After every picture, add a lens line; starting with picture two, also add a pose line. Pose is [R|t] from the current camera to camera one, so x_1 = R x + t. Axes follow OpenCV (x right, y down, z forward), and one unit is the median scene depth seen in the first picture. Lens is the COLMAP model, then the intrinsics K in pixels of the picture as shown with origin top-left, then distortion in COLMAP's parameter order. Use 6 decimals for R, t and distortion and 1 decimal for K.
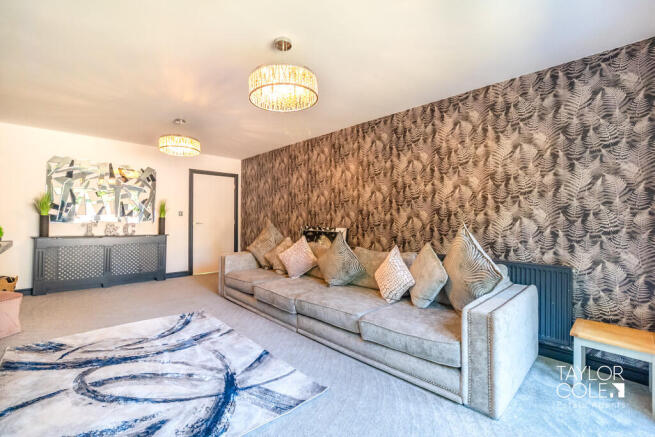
lens RADIAL K [[286.5, 0, 327.5], [0, 286.5, 218.5], [0, 0, 1]] dist [-0.009757, 0.000026]
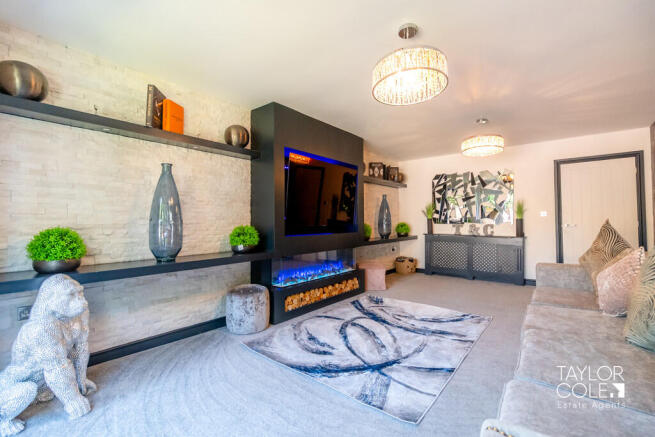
lens RADIAL K [[293.2, 0, 327.5], [0, 293.2, 218.5], [0, 0, 1]] dist [-0.001395, -0.000069]
pose [[0.132906, -0.017633, -0.990972, 0.590892], [0.007130, 0.999833, -0.016835, 0.015092], [0.991103, -0.004828, 0.133010, 0.474706]]
